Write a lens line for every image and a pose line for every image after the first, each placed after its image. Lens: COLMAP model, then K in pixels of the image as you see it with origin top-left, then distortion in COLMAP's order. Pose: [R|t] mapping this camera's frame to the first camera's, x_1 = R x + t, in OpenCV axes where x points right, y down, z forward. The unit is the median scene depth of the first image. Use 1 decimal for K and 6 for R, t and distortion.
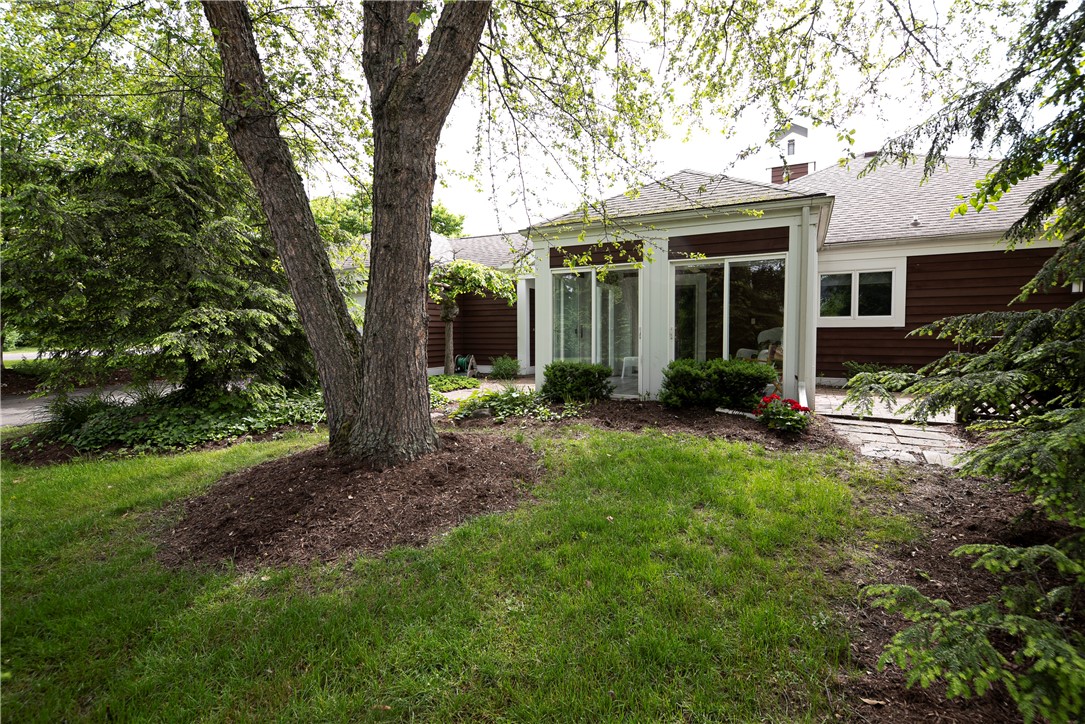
lens RADIAL K [[505.3, 0, 551.2], [0, 505.3, 348.5], [0, 0, 1]] dist [0.009671, -0.005002]
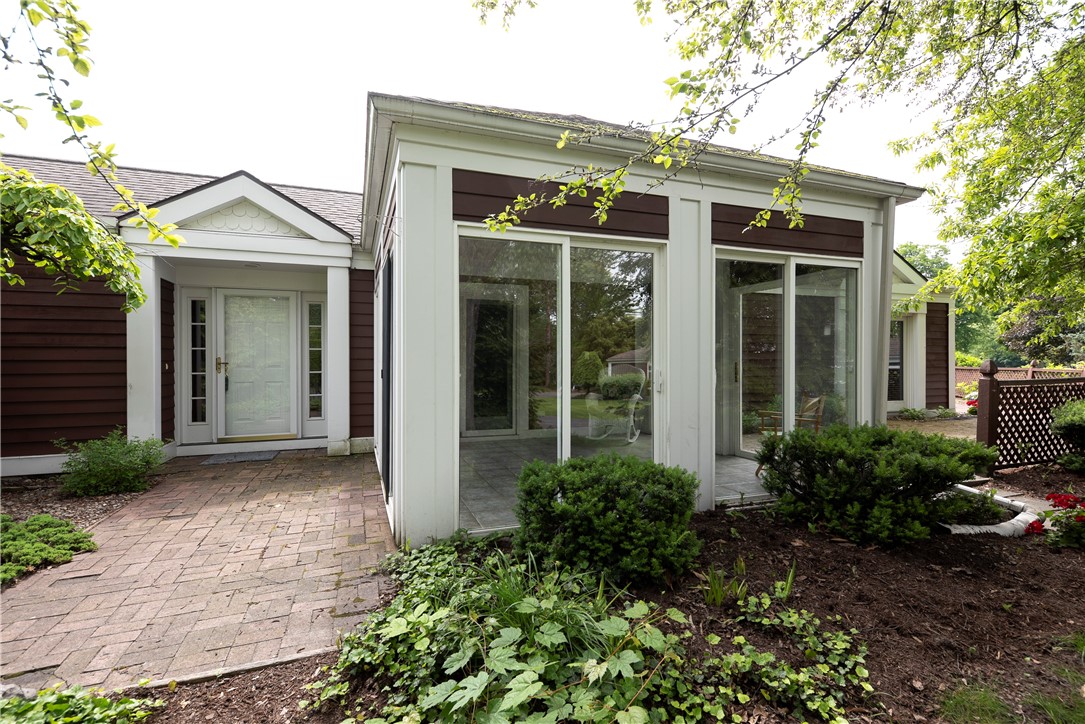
lens RADIAL K [[505.3, 0, 563.7], [0, 505.3, 361.3], [0, 0, 1]] dist [0.009671, -0.005002]
pose [[0.650621, -0.003025, 0.759396, -0.287501], [0.024133, 0.999569, -0.016694, -0.047677], [-0.759019, 0.029188, 0.650414, 0.798566]]
